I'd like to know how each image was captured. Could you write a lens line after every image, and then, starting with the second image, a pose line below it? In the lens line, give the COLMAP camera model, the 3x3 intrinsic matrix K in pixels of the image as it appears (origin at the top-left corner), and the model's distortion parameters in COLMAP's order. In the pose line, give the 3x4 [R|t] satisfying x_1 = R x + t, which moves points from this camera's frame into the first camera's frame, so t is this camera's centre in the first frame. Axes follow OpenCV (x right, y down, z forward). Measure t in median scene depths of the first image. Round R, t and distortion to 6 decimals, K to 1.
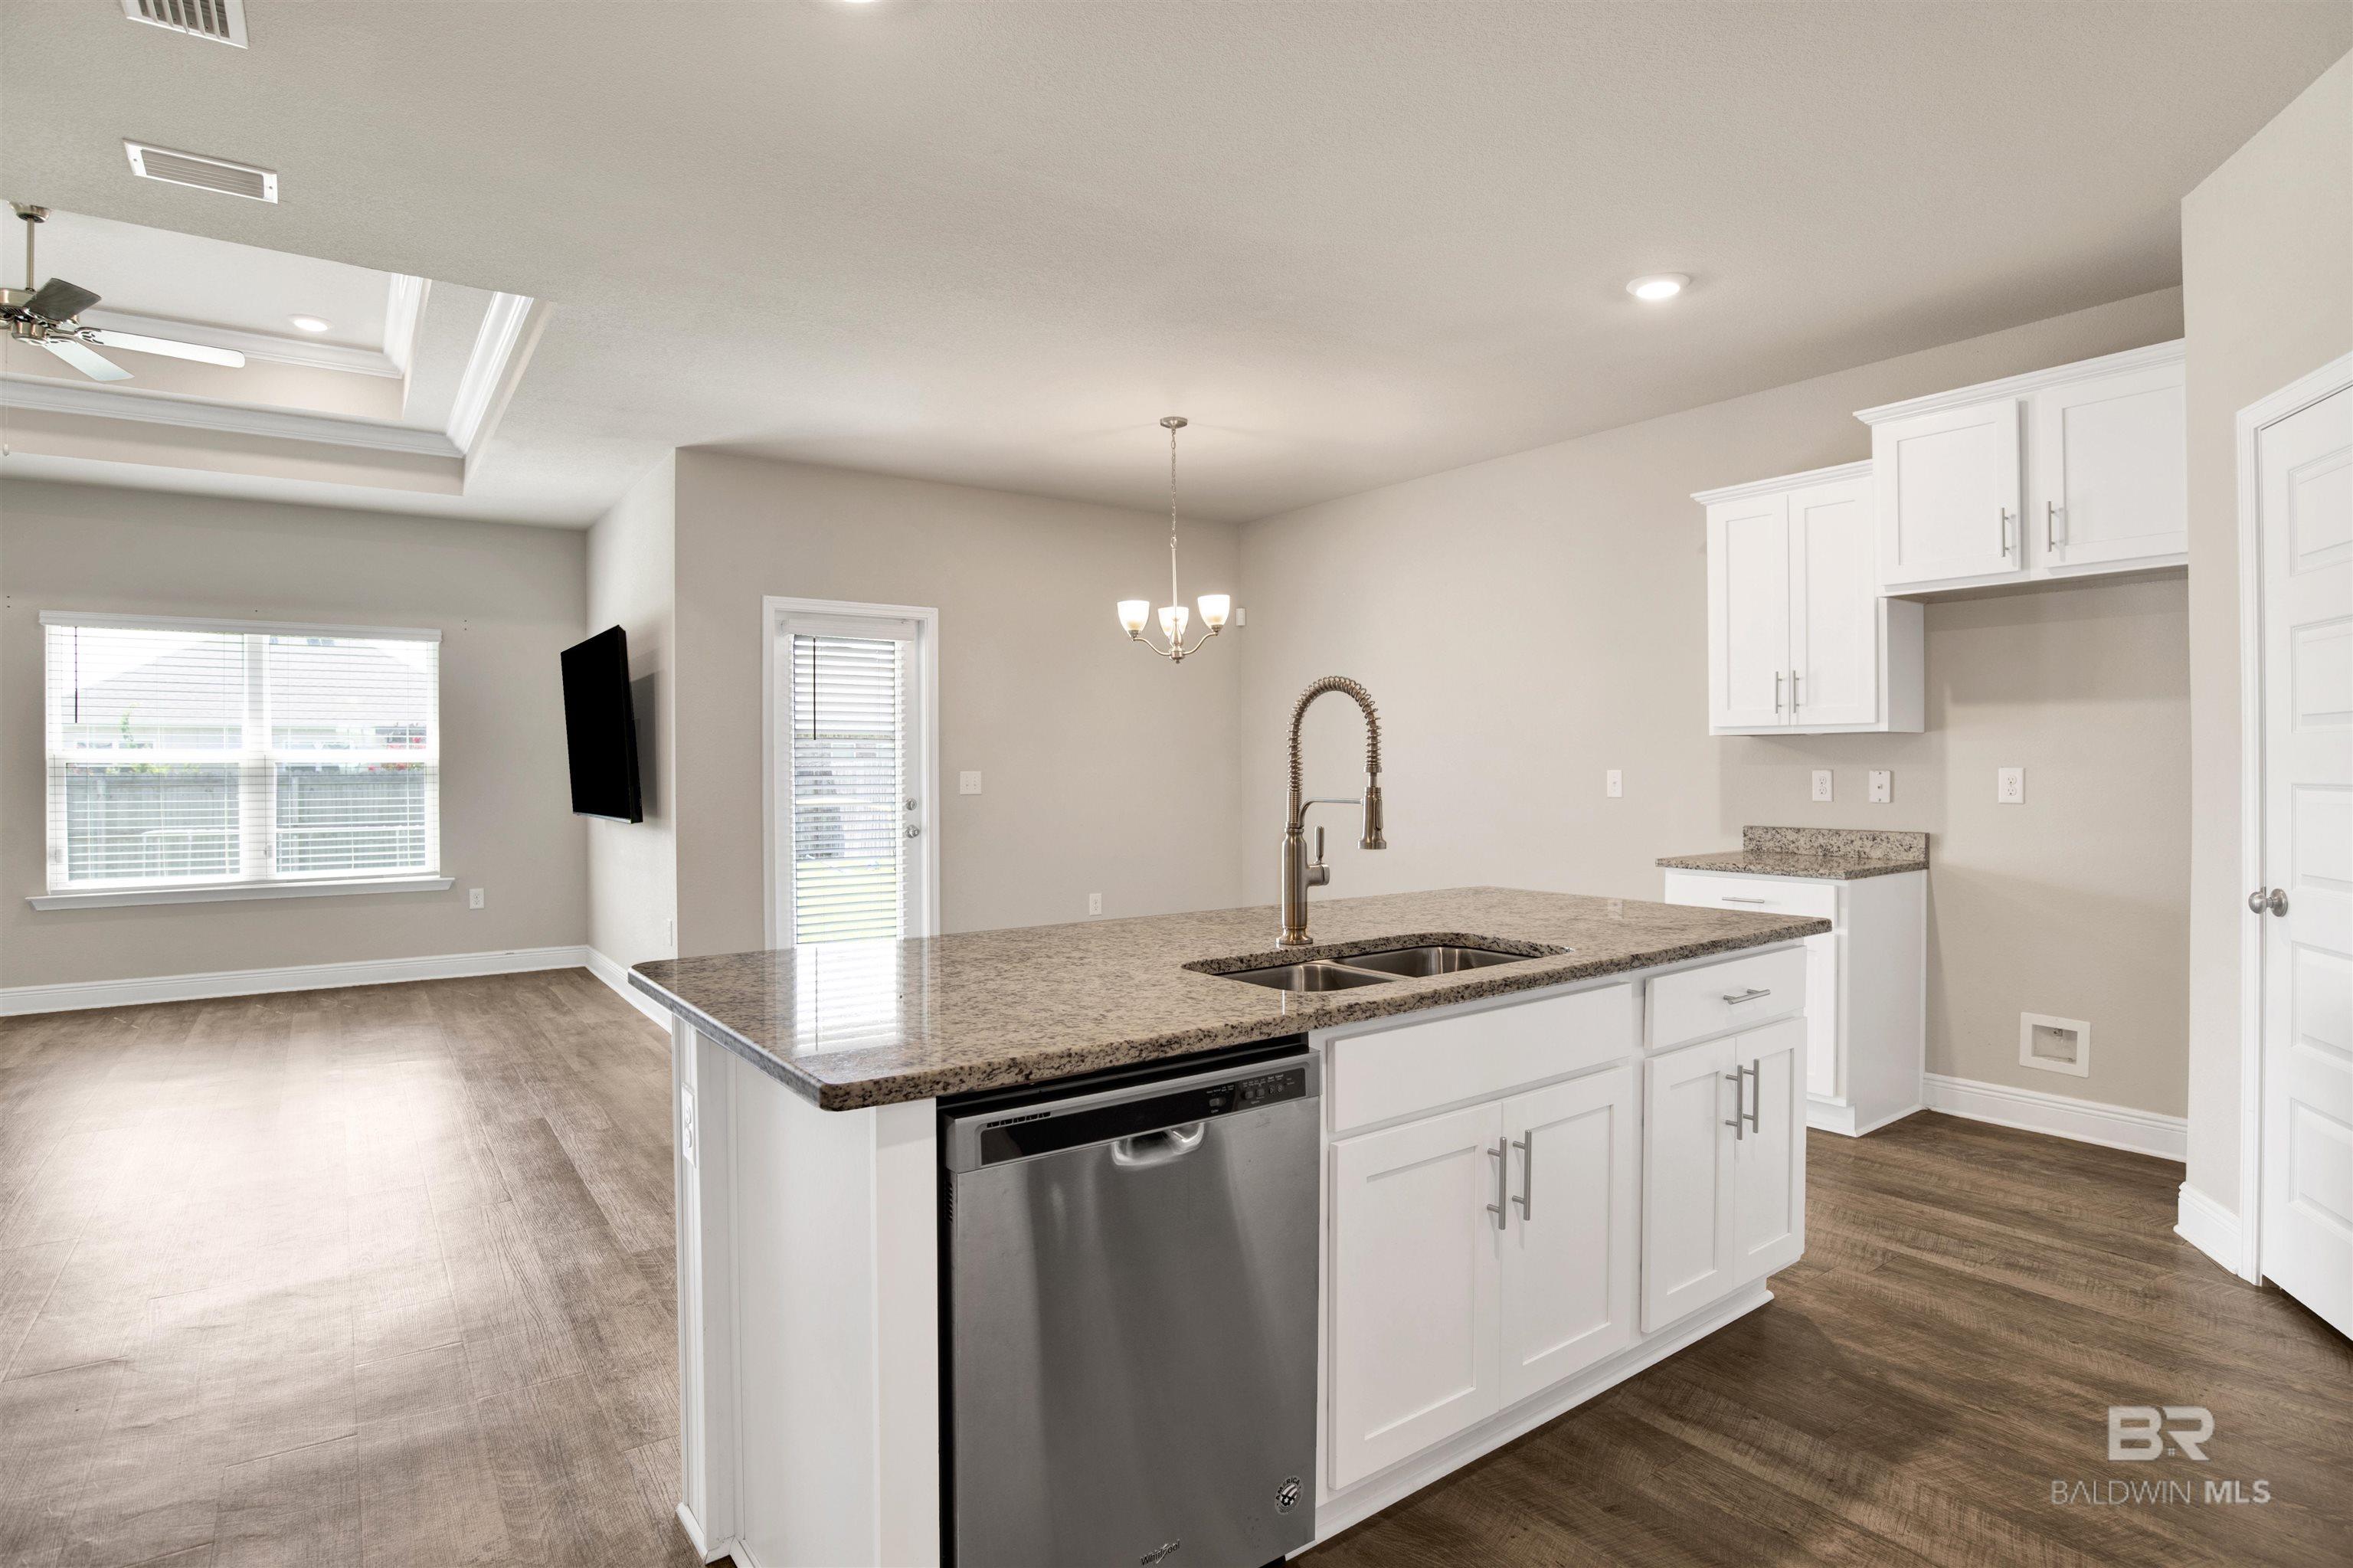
lens RADIAL K [[1230.4, 0, 1199.9], [0, 1230.4, 773.9], [0, 0, 1]] dist [-0.067895, 0.019905]
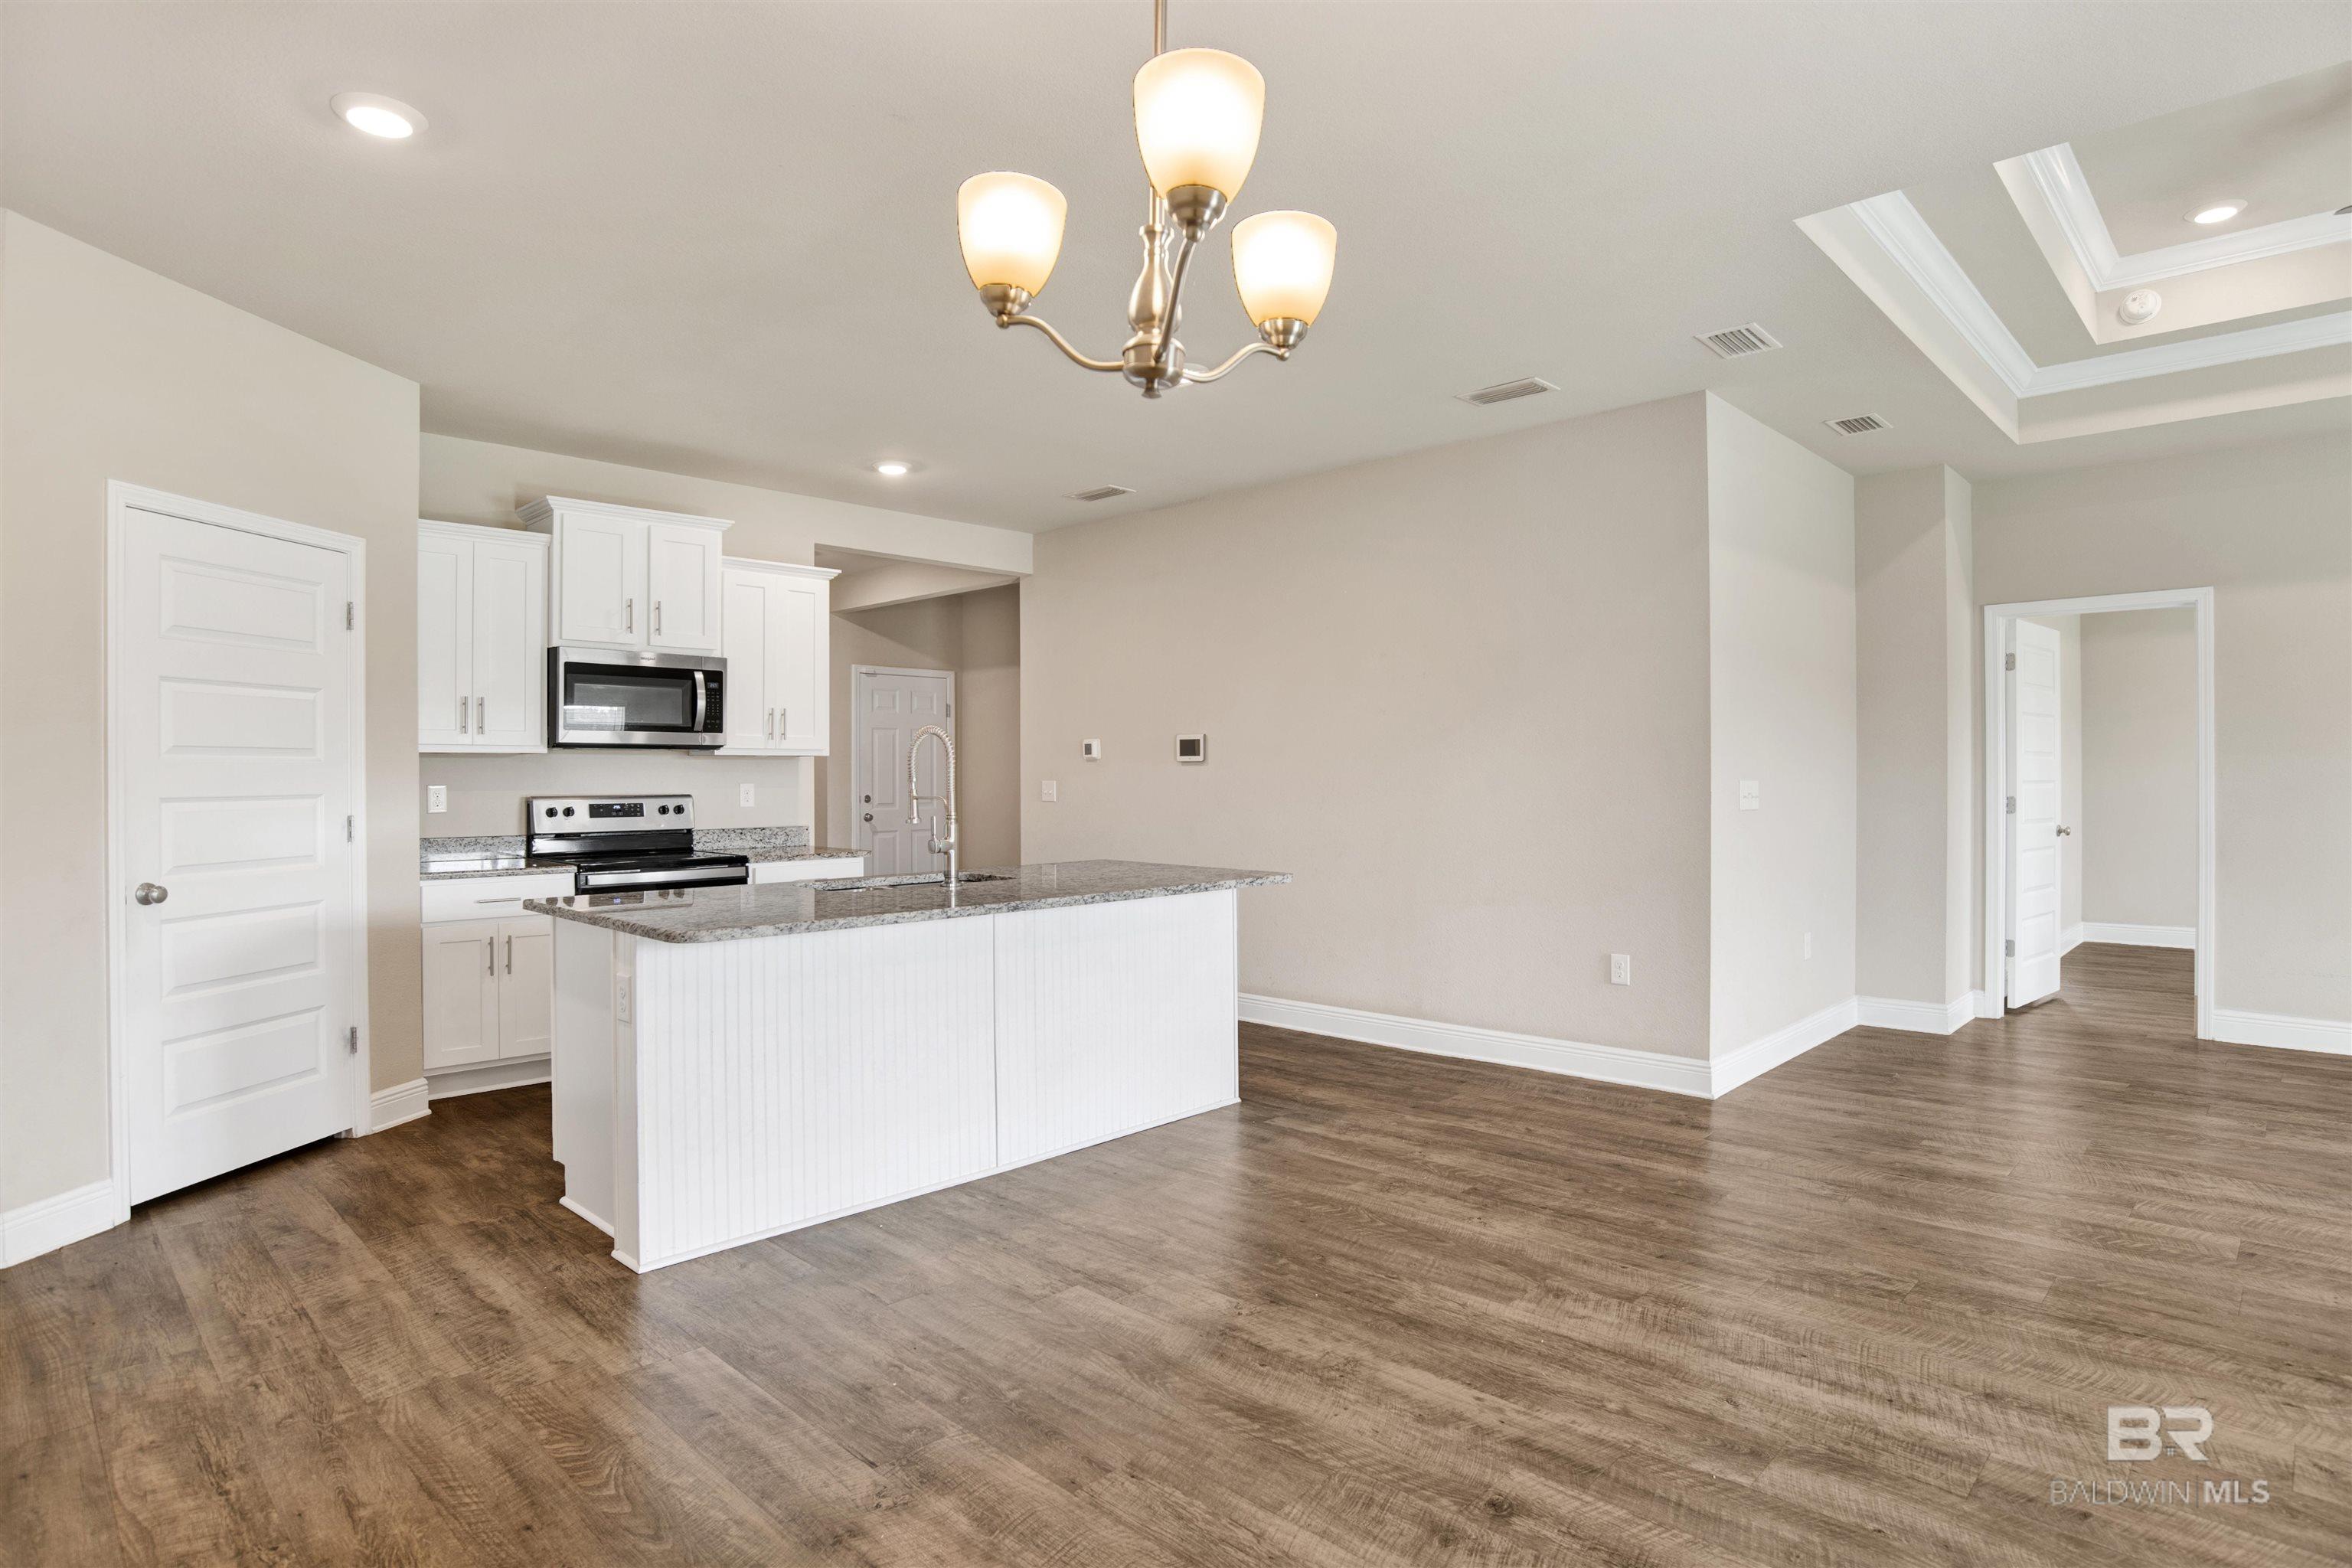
lens RADIAL K [[1229.9, 0, 1196.0], [0, 1229.9, 773.3], [0, 0, 1]] dist [-0.067895, 0.019905]
pose [[-0.984777, 0.008542, -0.173614, 0.024534], [0.007238, 0.999941, 0.008143, -0.014125], [0.173674, 0.006762, -0.984780, 1.667088]]
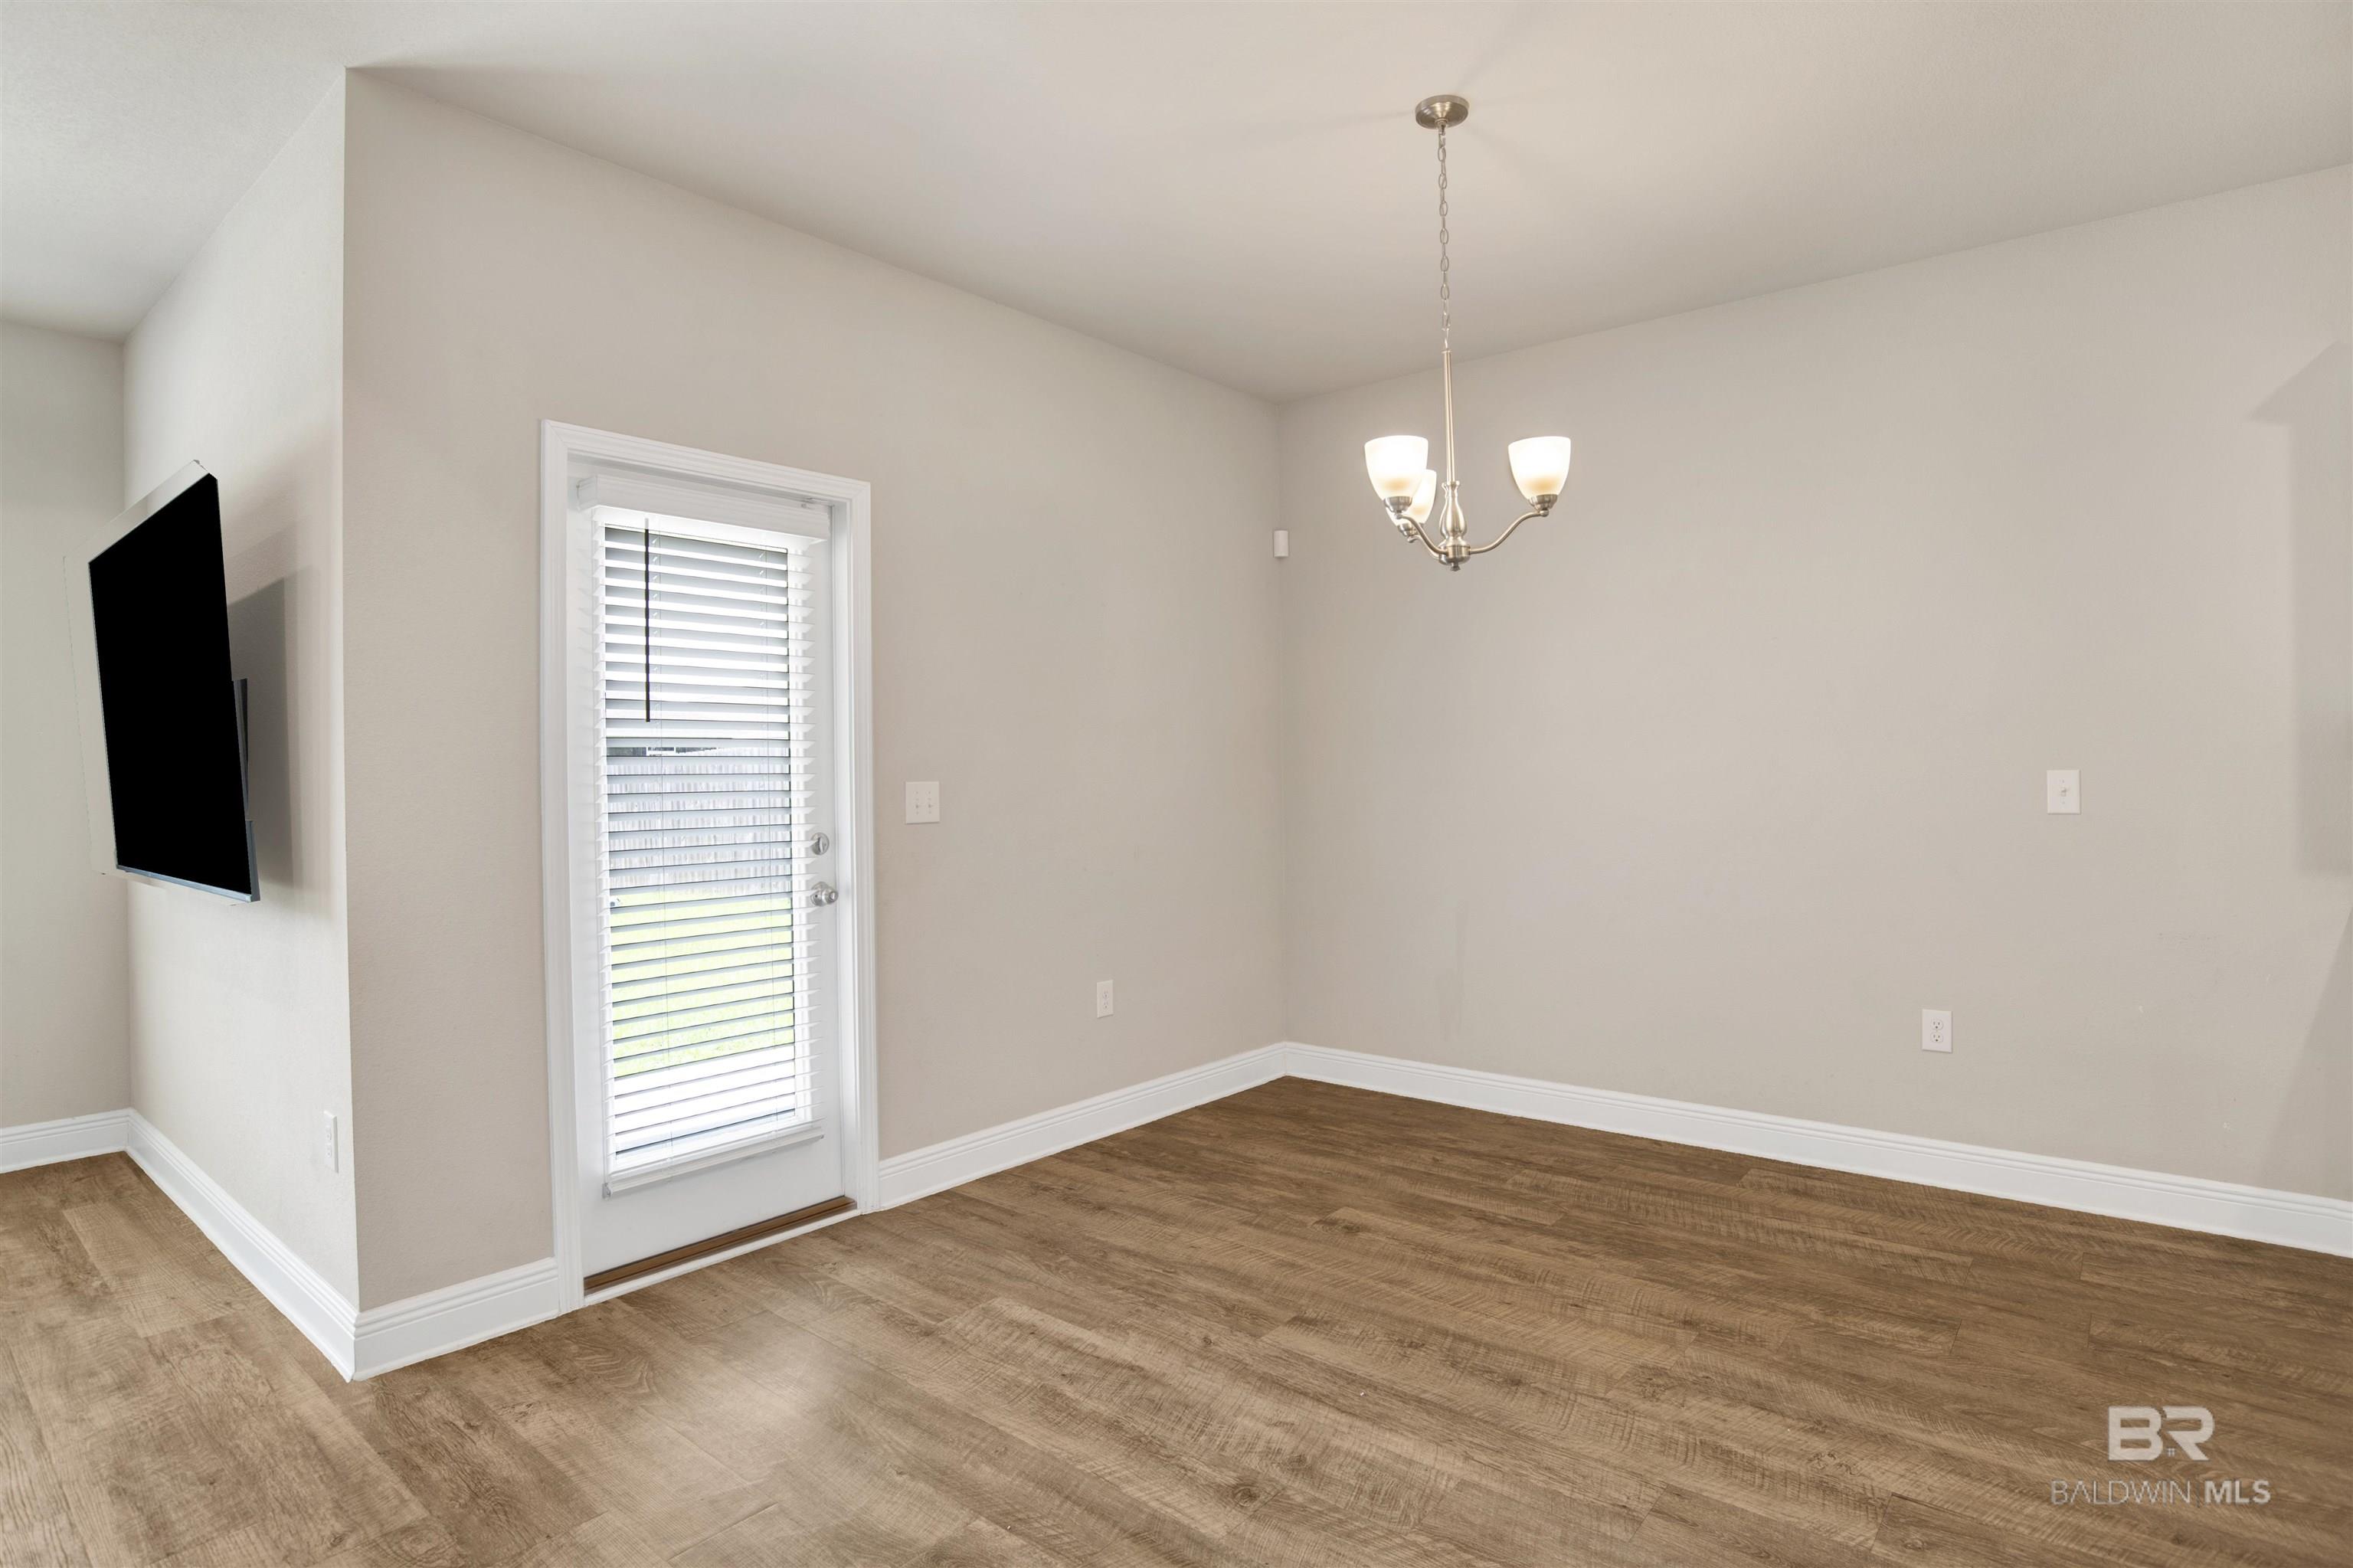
lens RADIAL K [[1230.4, 0, 1186.2], [0, 1230.4, 778.4], [0, 0, 1]] dist [-0.067895, 0.019905]
pose [[0.969018, -0.008782, 0.246834, -0.336699], [0.008642, 0.999961, 0.001651, -0.005445], [-0.246838, 0.000533, 0.969056, 0.698145]]
